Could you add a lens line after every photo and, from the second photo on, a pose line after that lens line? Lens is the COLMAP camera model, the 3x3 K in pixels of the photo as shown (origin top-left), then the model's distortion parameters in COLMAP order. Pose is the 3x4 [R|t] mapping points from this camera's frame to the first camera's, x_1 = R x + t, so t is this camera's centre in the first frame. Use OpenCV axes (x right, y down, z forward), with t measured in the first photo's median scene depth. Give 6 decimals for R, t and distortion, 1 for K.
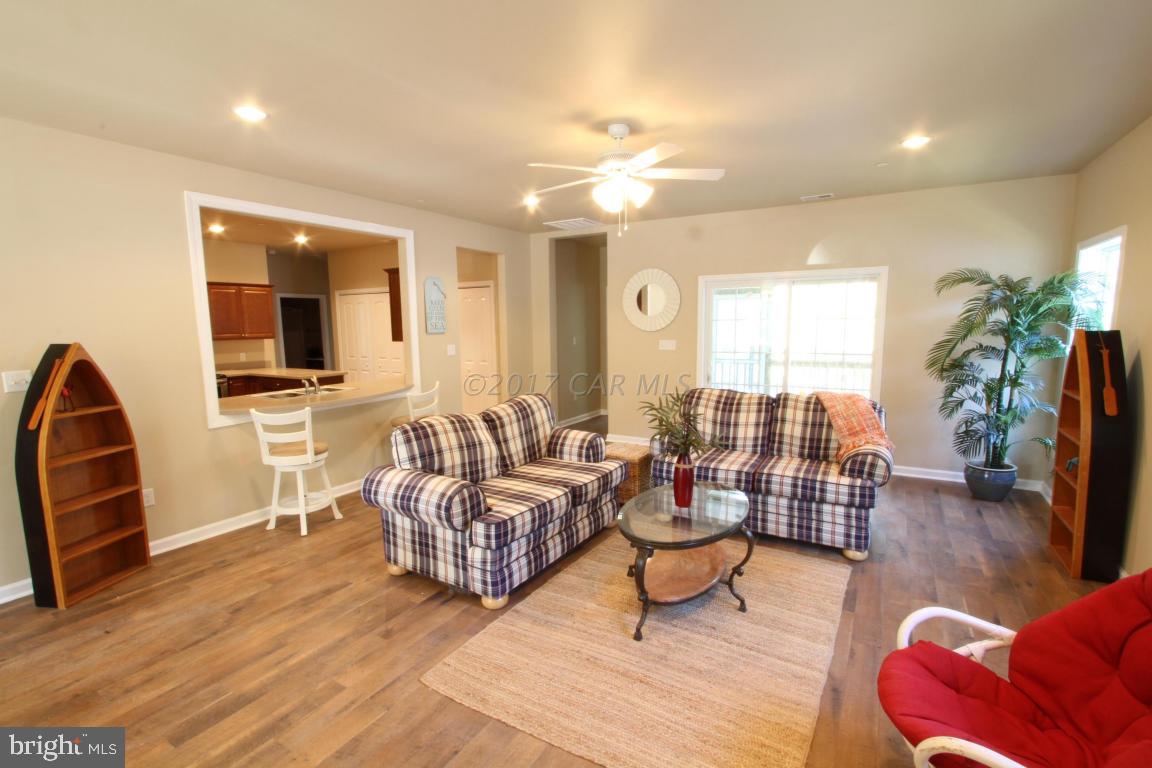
lens RADIAL K [[535.6, 0, 574.1], [0, 535.6, 391.8], [0, 0, 1]] dist [-0.004814, 0.000119]
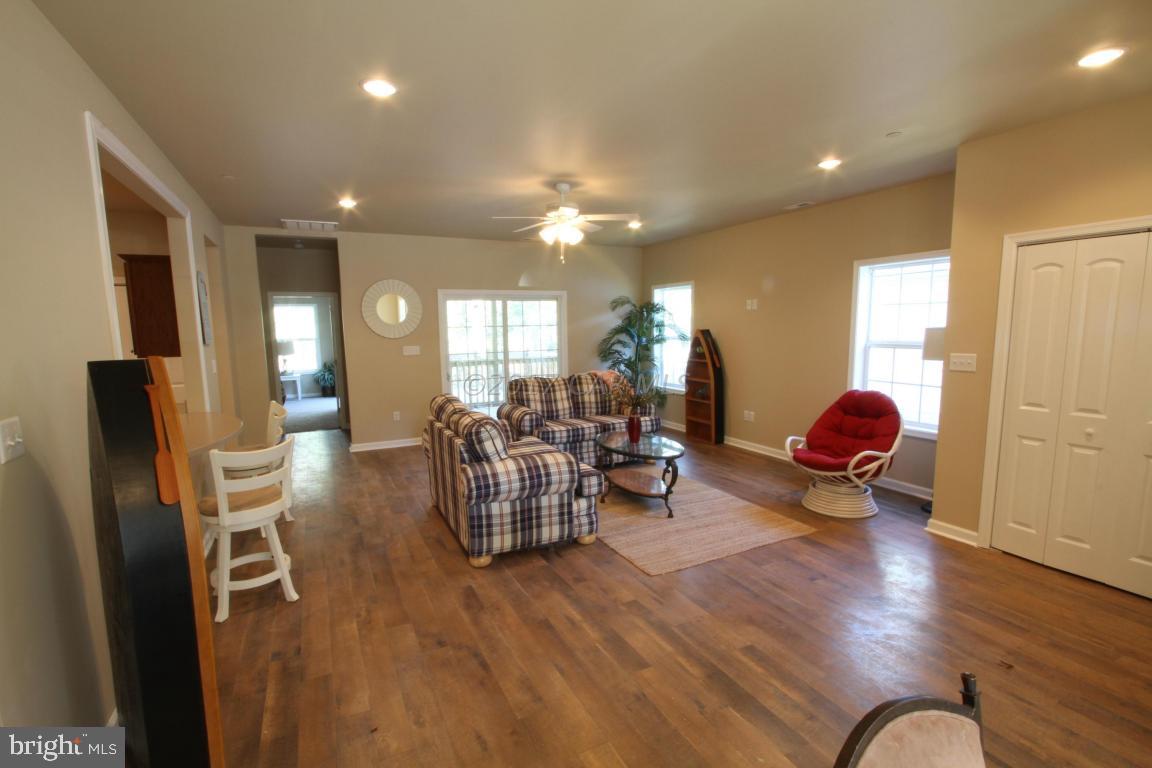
lens RADIAL K [[535.6, 0, 574.1], [0, 535.6, 391.8], [0, 0, 1]] dist [-0.004814, 0.000119]
pose [[0.539588, -0.101286, 0.835815, -1.026787], [0.121802, 0.991685, 0.041542, -0.016583], [-0.833072, 0.079388, 0.547438, 0.243255]]
